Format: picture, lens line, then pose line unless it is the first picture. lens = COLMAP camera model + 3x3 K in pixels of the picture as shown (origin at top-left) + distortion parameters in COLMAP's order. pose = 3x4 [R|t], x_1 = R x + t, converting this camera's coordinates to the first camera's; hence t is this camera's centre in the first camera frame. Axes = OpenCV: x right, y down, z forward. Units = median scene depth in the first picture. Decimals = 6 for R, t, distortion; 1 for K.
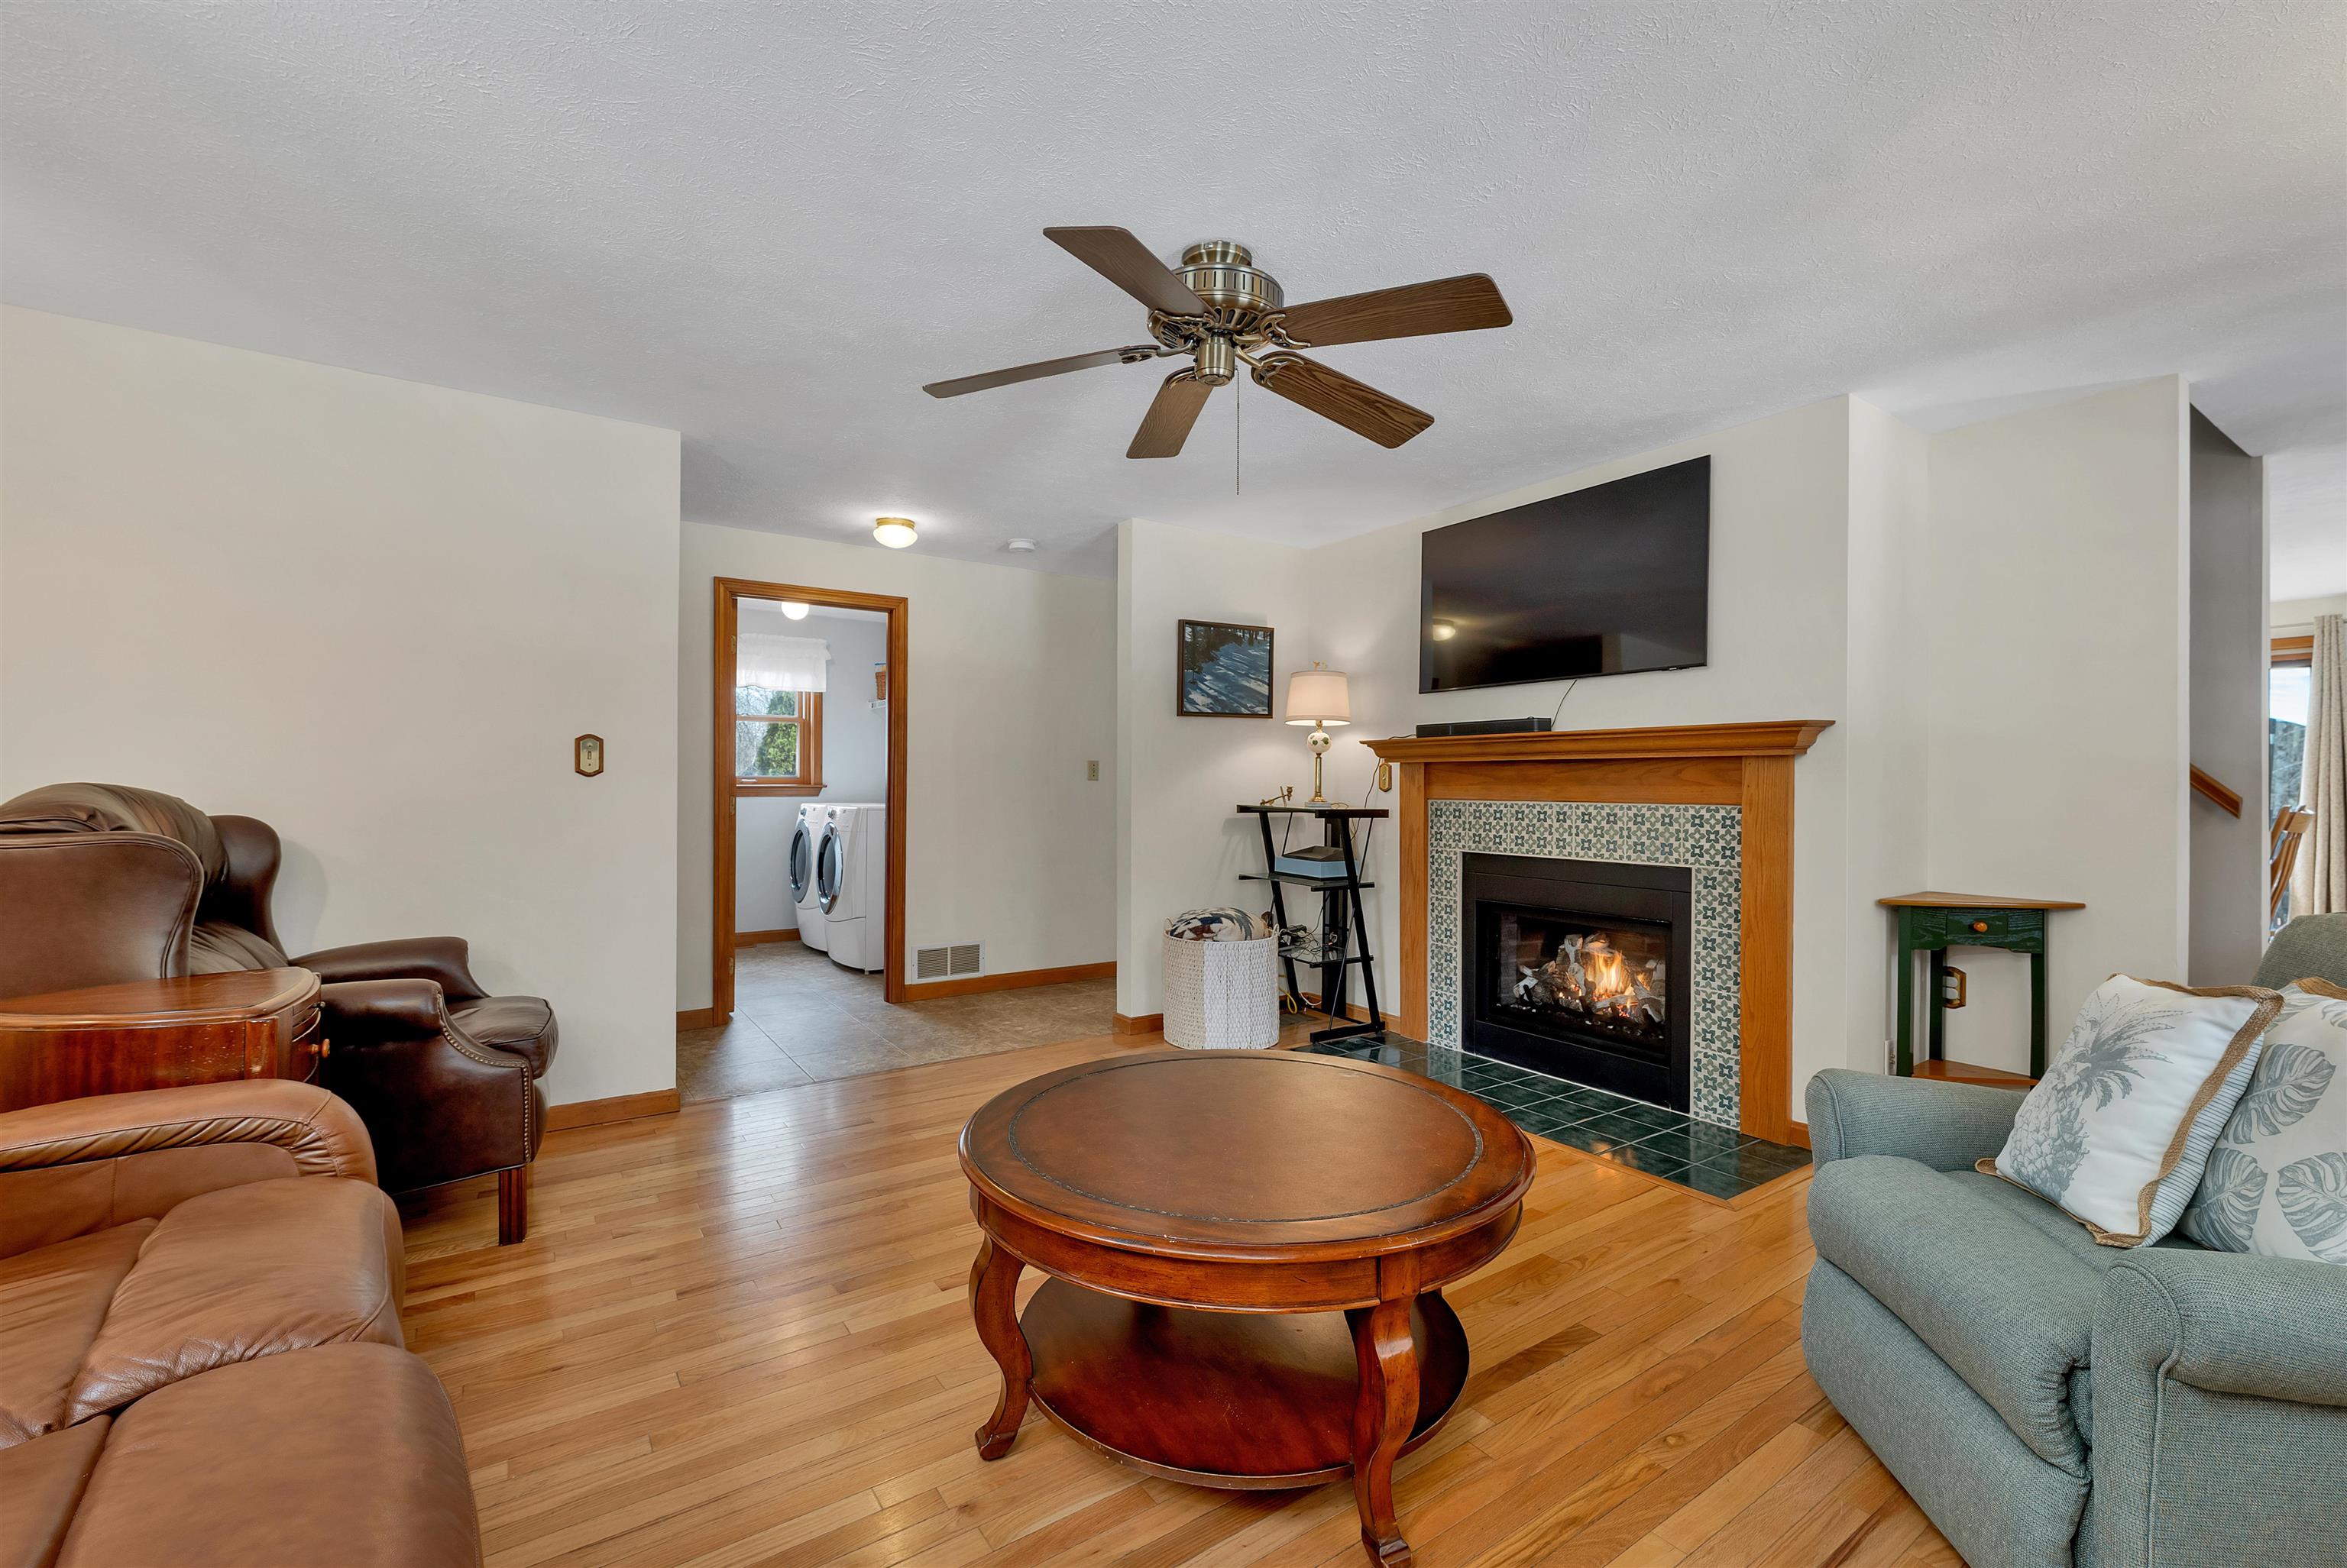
lens RADIAL K [[972.9, 0, 1176.4], [0, 972.9, 794.9], [0, 0, 1]] dist [0.000080, -0.000207]
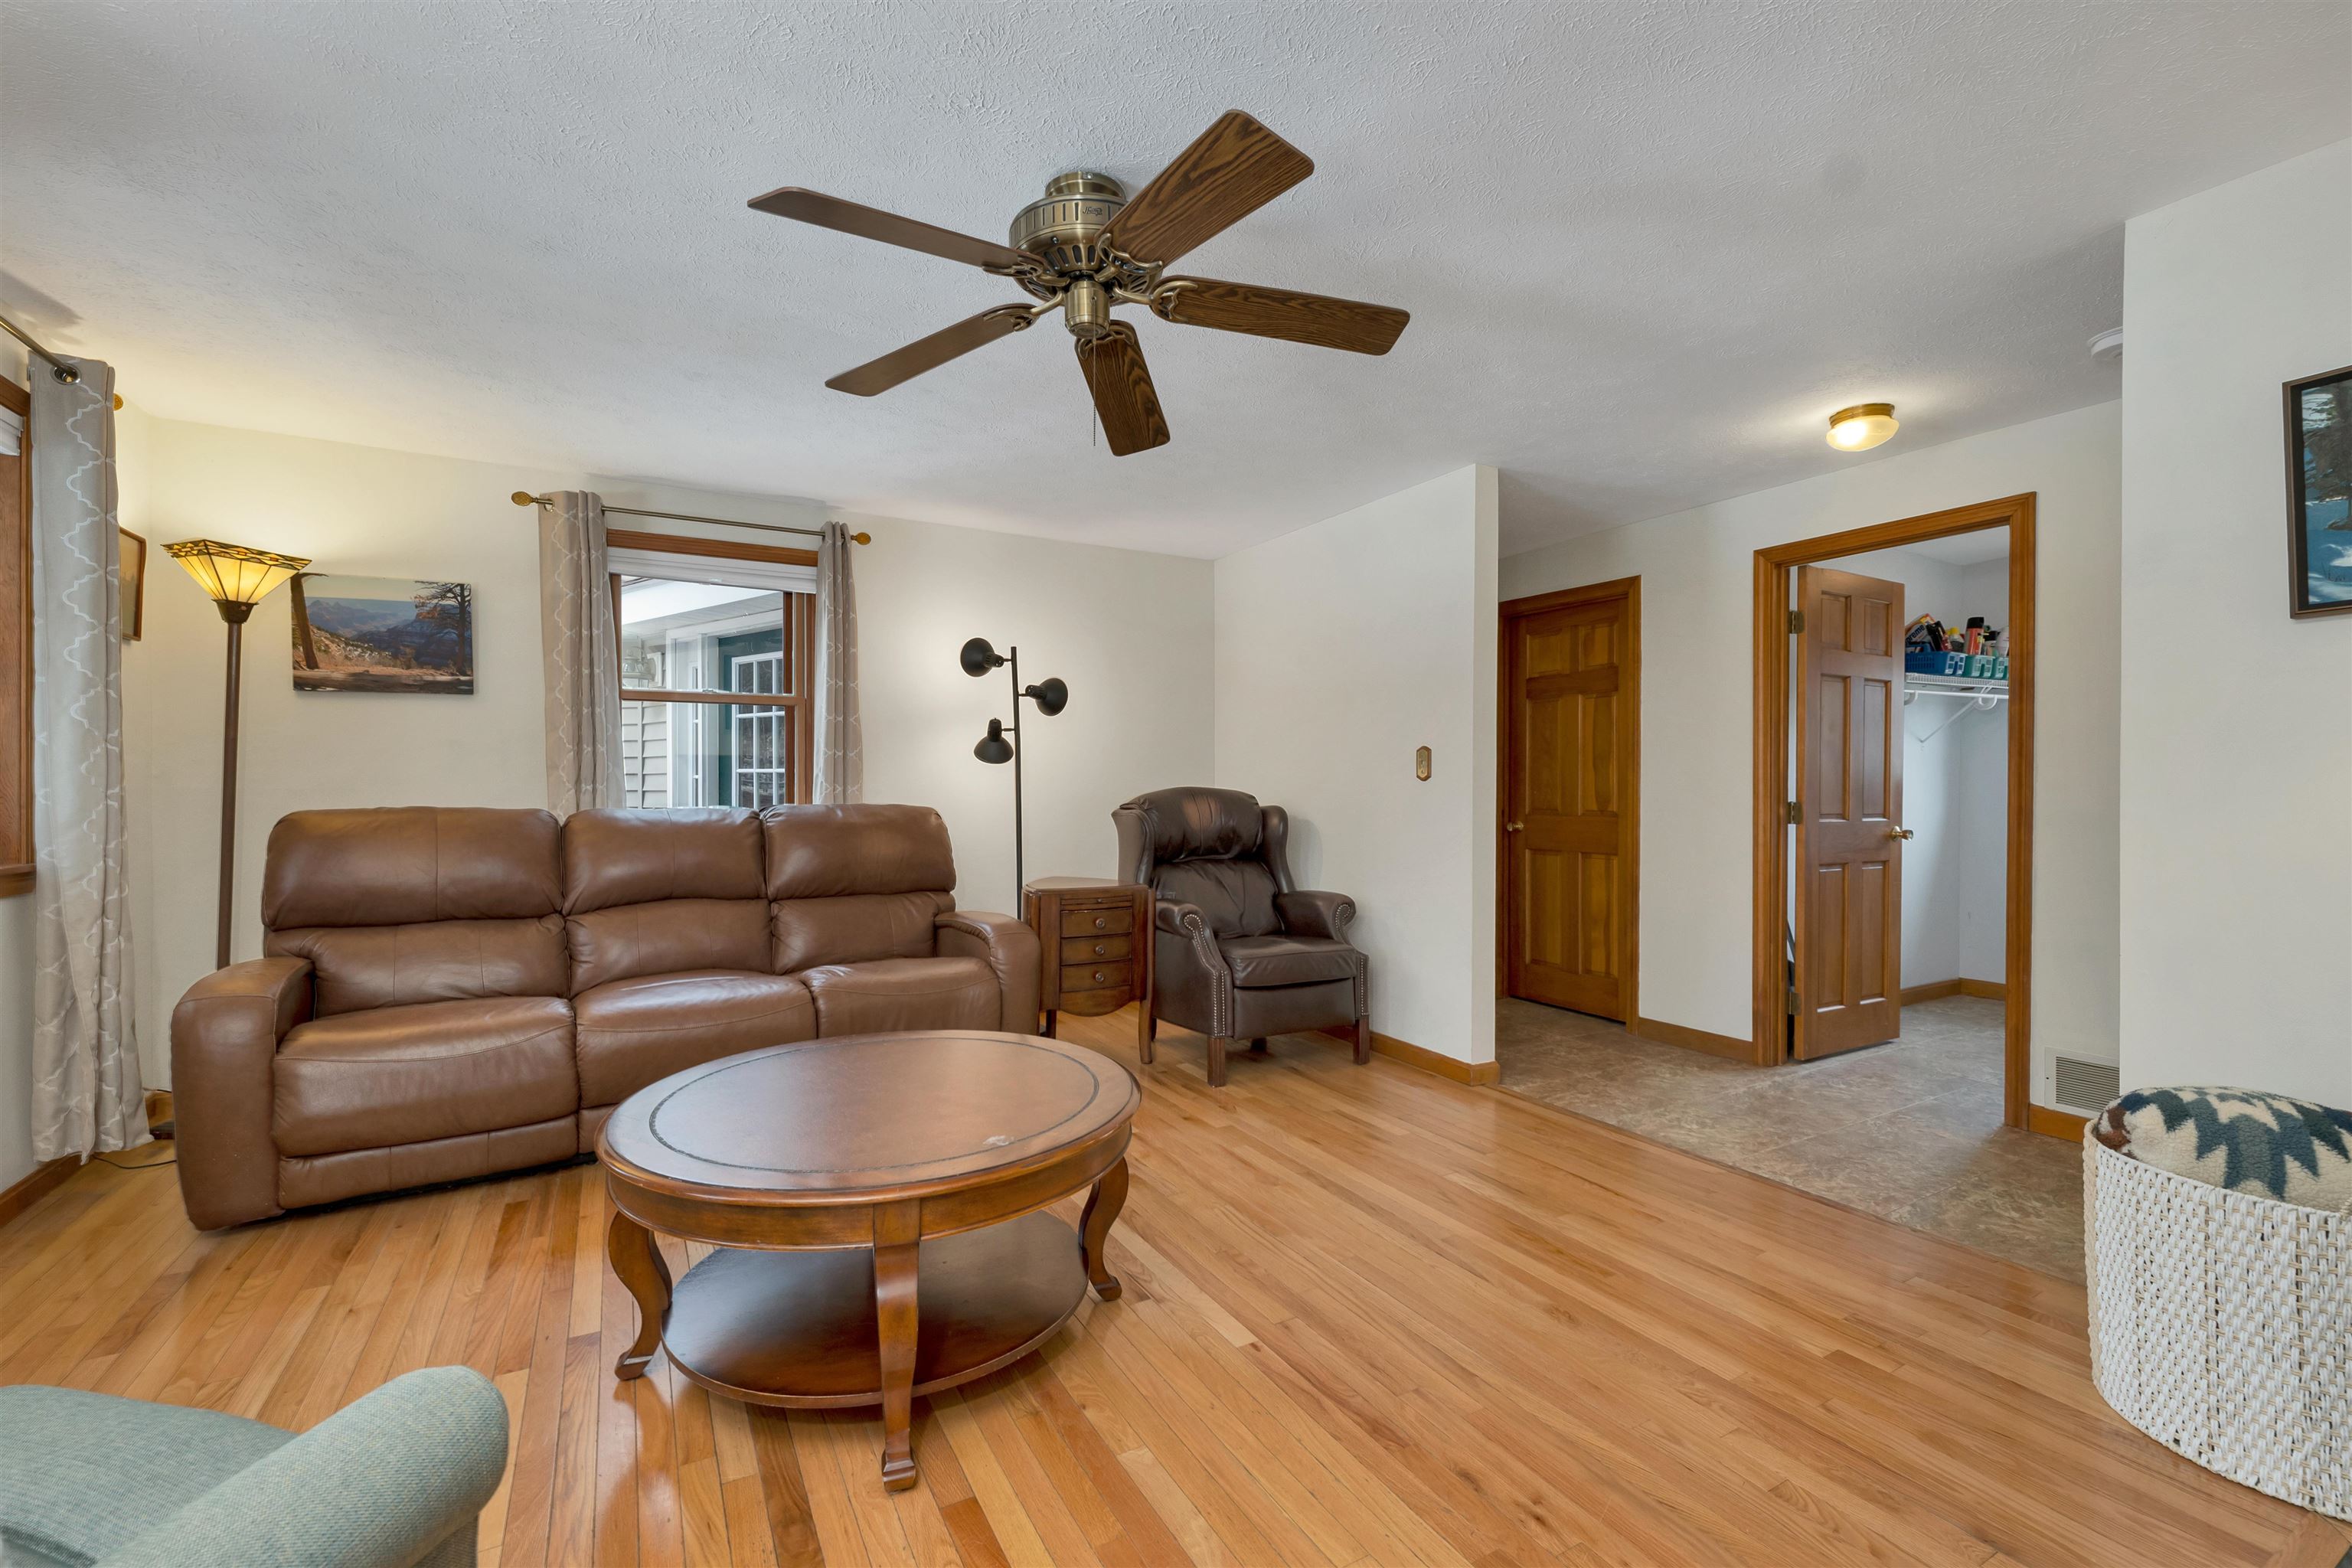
lens RADIAL K [[975.1, 0, 1178.9], [0, 975.1, 795.0], [0, 0, 1]] dist [0.000080, -0.000207]
pose [[-0.076468, -0.002091, -0.997070, 0.458145], [-0.014744, 0.999891, -0.000966, 0.002384], [0.996963, 0.014627, -0.076490, 0.567462]]
